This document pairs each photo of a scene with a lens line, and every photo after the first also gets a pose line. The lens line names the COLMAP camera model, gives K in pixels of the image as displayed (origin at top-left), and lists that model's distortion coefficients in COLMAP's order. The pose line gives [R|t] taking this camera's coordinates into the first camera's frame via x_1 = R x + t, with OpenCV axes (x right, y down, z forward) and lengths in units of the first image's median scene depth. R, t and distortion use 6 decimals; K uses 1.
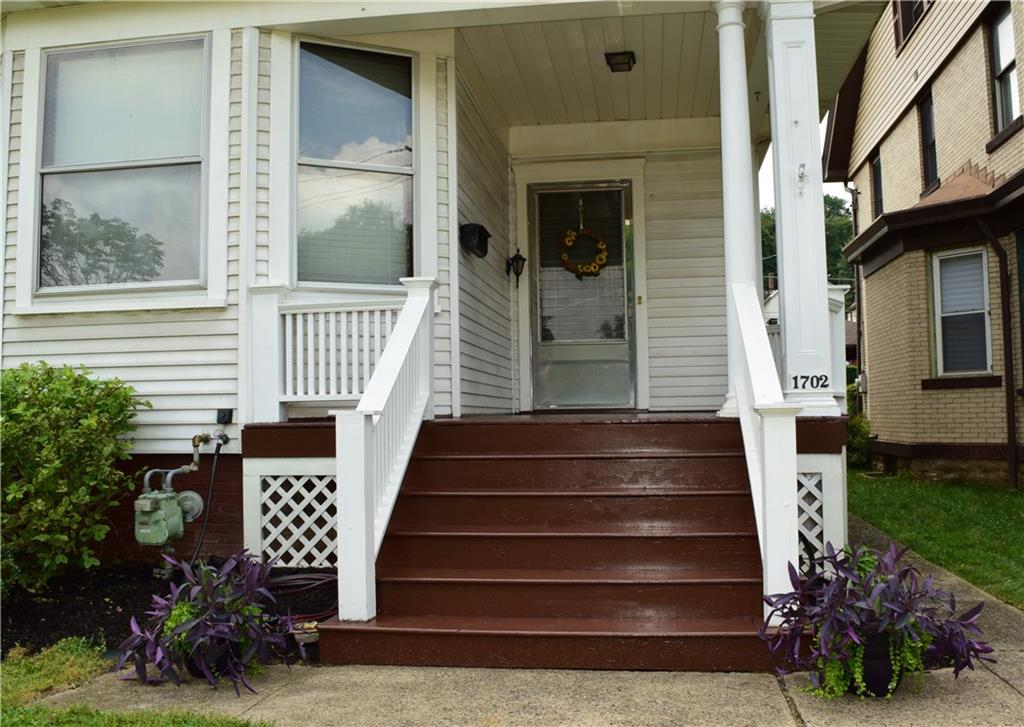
lens RADIAL K [[894.3, 0, 526.3], [0, 894.3, 365.2], [0, 0, 1]] dist [-0.091163, 0.003101]
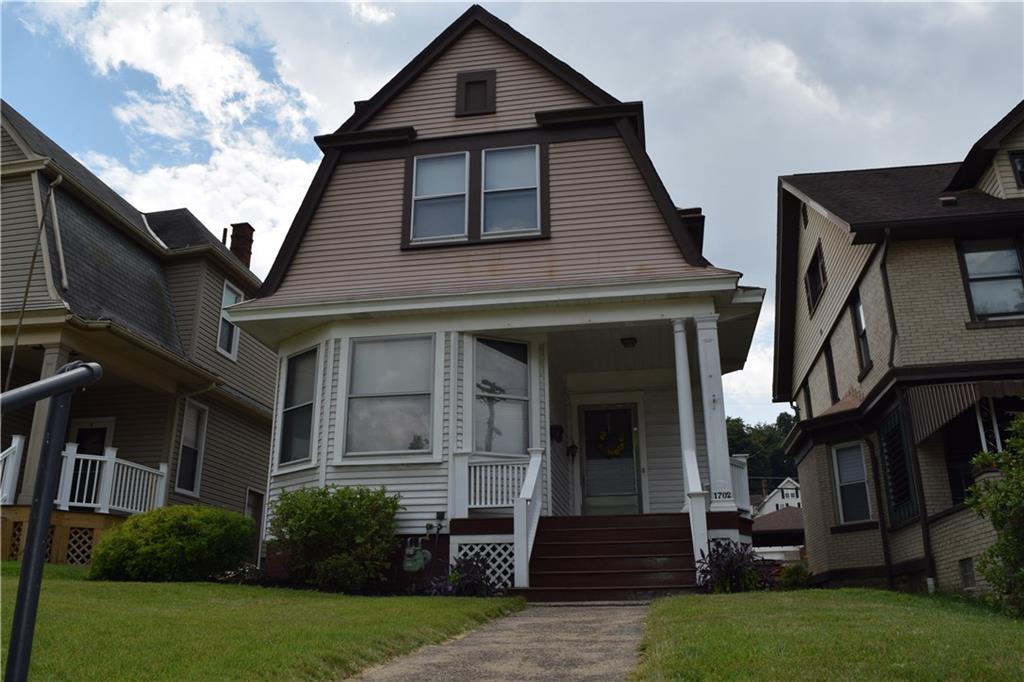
lens RADIAL K [[806.0, 0, 512.0], [0, 806.0, 341.0], [0, 0, 1]] dist [-0.101026, 0.030823]
pose [[0.999057, -0.003776, -0.043242, -0.089523], [-0.008363, 0.960793, -0.277139, 0.176798], [0.042593, 0.277239, 0.959856, -0.862260]]
